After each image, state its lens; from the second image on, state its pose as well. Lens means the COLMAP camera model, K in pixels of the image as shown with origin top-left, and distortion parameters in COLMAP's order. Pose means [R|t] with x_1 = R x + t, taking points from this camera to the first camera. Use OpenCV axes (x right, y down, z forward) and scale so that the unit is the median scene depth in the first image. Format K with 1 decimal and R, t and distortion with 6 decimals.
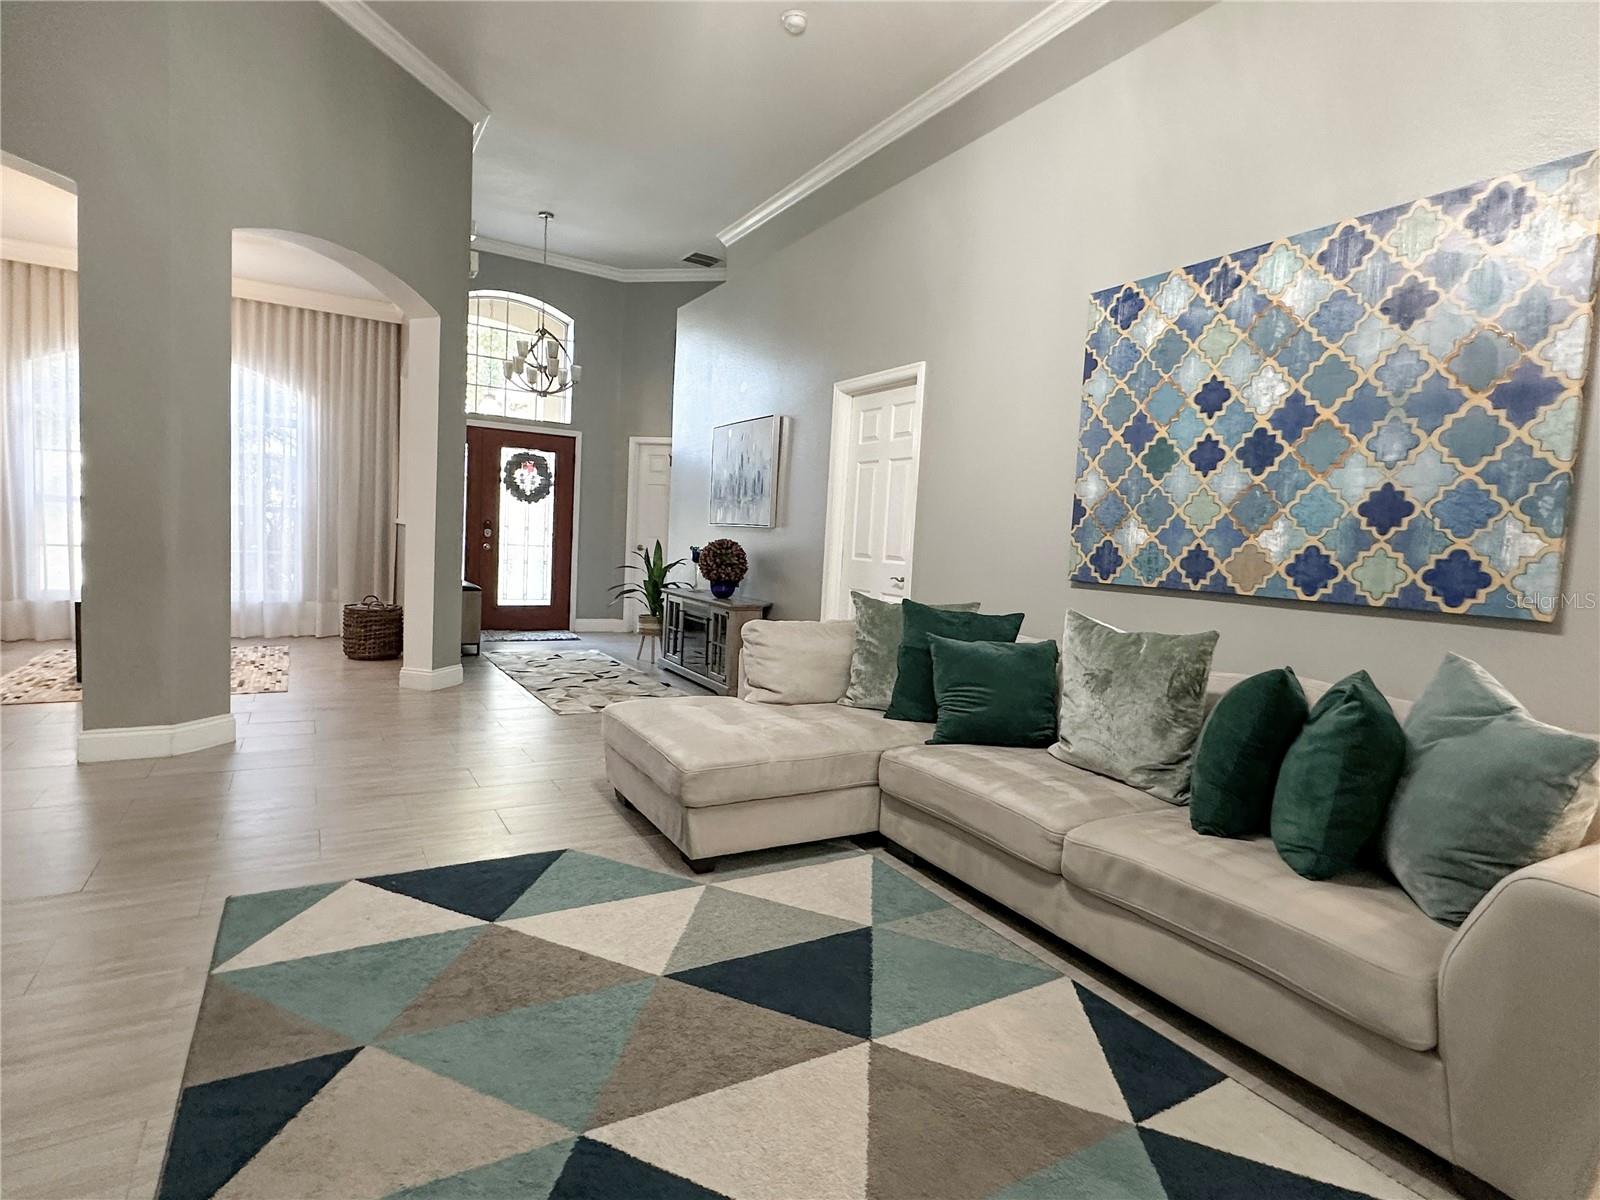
lens RADIAL K [[829.2, 0, 801.4], [0, 829.2, 599.6], [0, 0, 1]] dist [-0.001509, -0.000443]
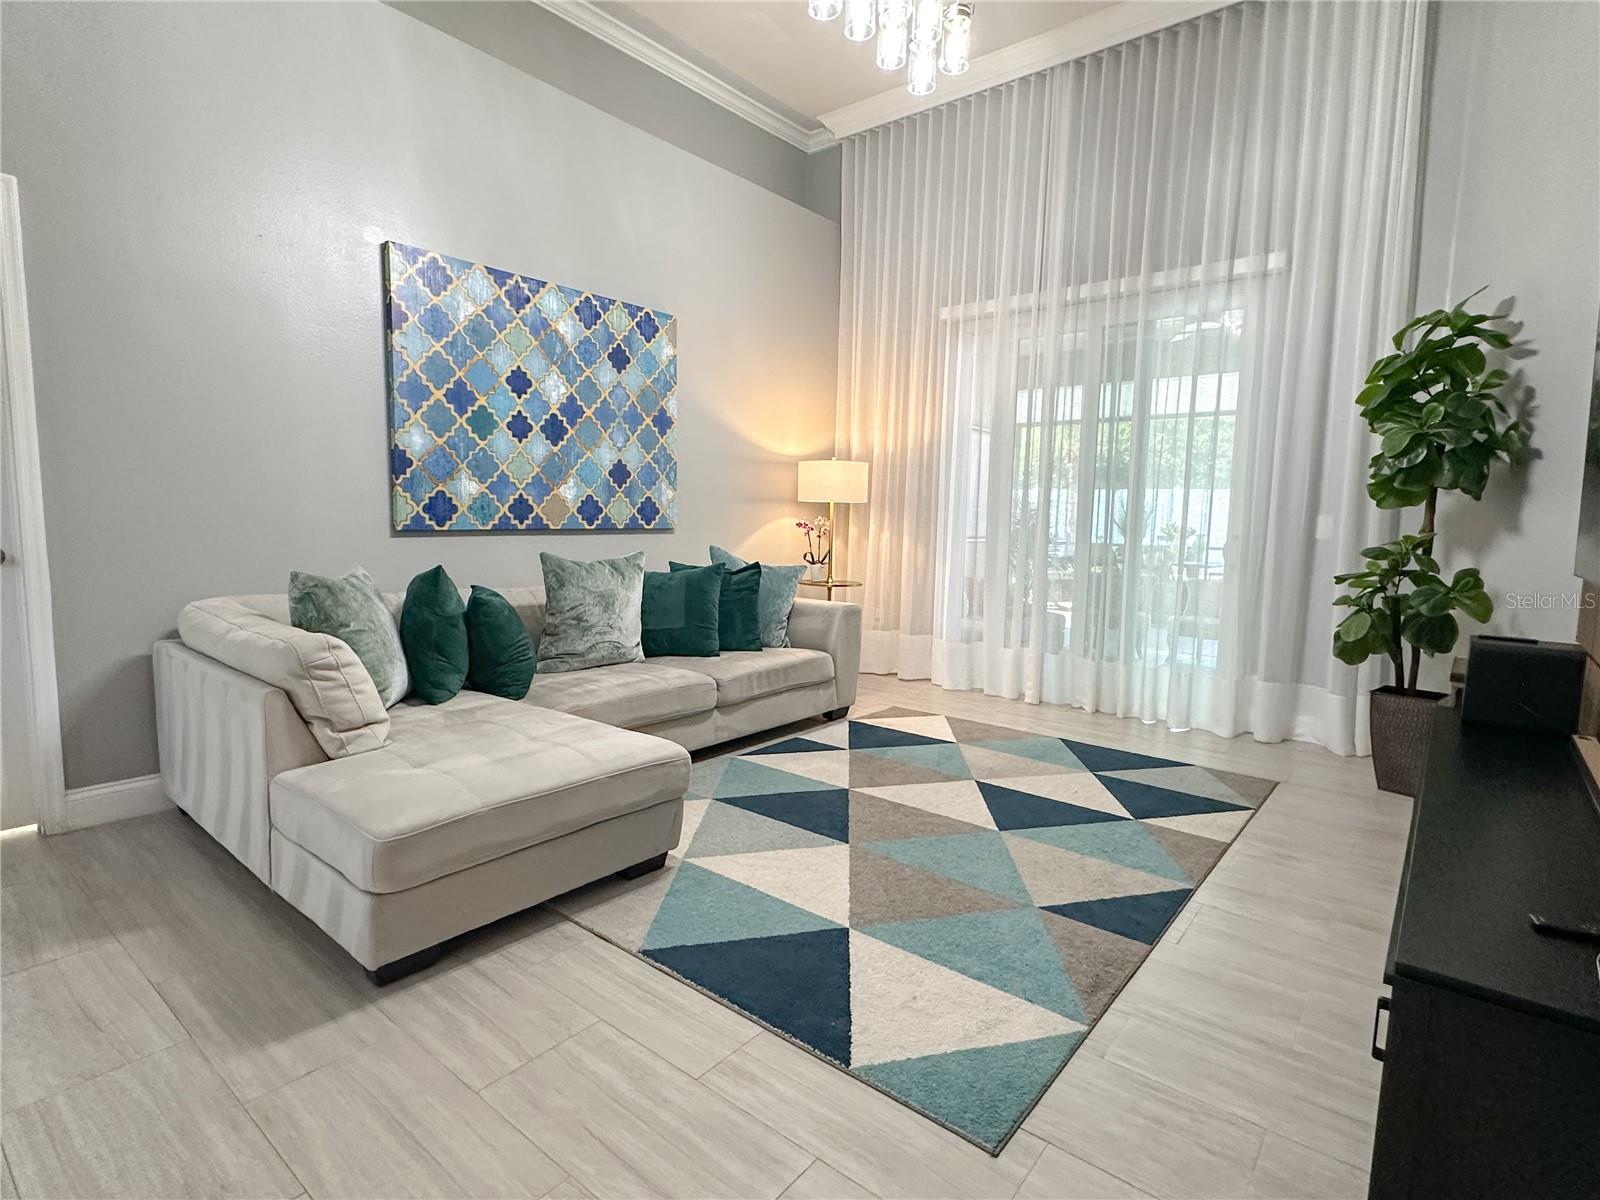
lens RADIAL K [[808.3, 0, 800.8], [0, 808.3, 596.6], [0, 0, 1]] dist [-0.001307, -0.000028]
pose [[-0.349471, -0.151028, 0.924695, -0.929551], [0.034823, 0.984148, 0.173900, -0.118561], [-0.936300, 0.092974, -0.338672, 1.070891]]
